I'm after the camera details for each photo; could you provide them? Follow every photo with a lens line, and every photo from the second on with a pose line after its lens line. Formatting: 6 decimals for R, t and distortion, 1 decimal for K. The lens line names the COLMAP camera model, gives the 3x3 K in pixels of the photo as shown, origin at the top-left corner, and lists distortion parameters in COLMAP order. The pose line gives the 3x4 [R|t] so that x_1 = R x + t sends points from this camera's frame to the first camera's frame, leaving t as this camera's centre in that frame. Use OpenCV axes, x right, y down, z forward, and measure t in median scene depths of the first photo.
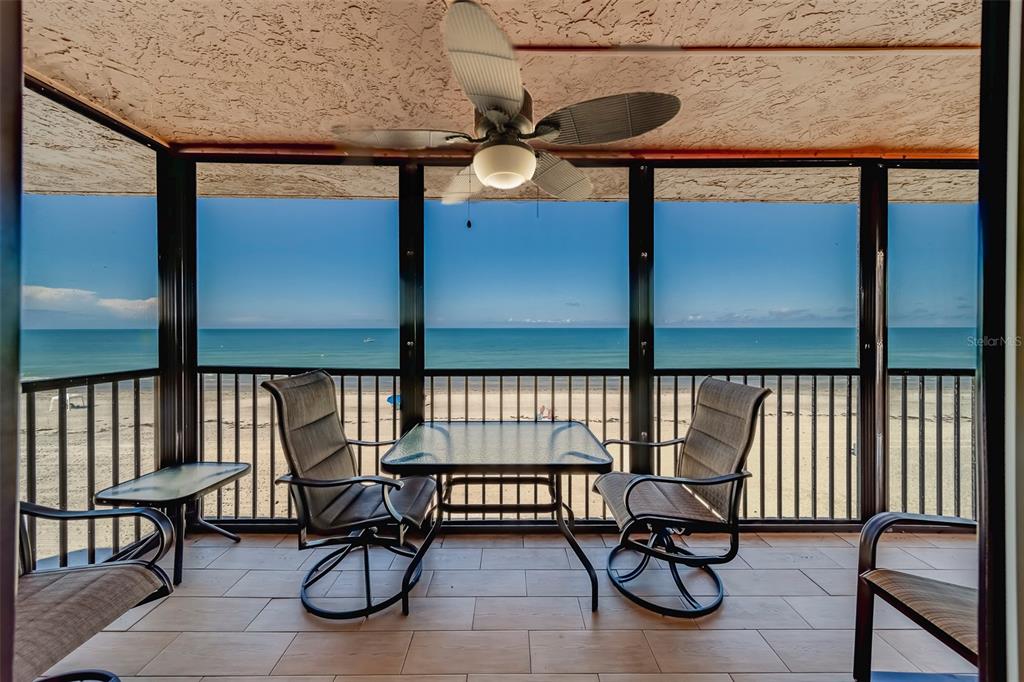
lens RADIAL K [[377.1, 0, 513.8], [0, 377.1, 325.7], [0, 0, 1]] dist [0.001708, -0.000098]
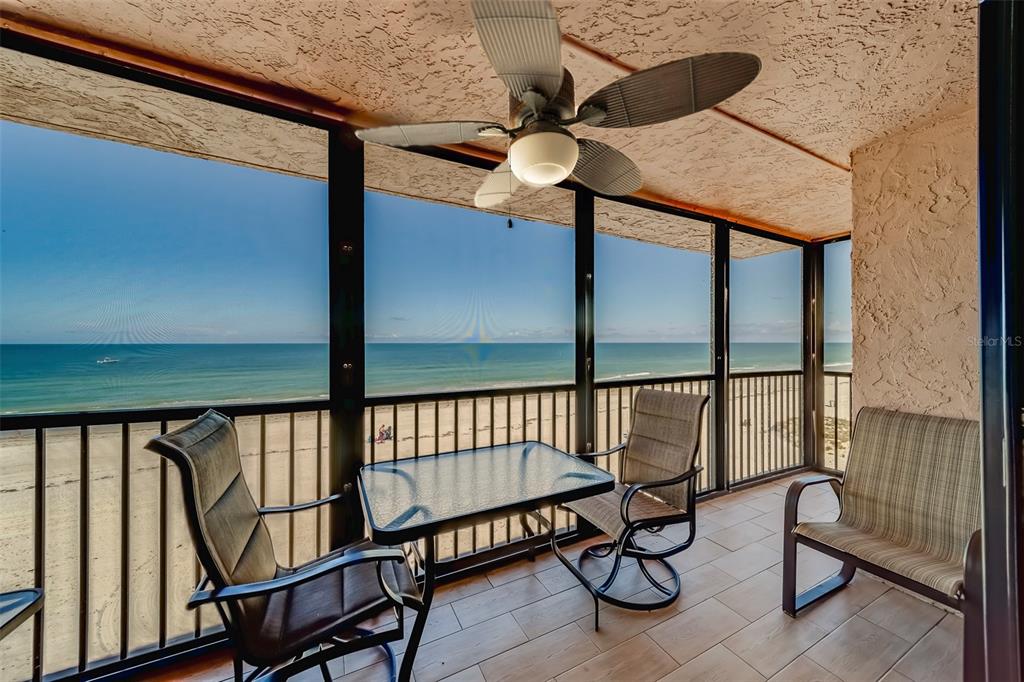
lens RADIAL K [[372.3, 0, 507.8], [0, 372.3, 338.4], [0, 0, 1]] dist [0.007075, -0.000278]
pose [[0.883346, 0.005255, 0.468691, -0.355428], [-0.002956, 0.999980, -0.005640, -0.005507], [-0.468711, 0.003596, 0.883344, 0.181742]]
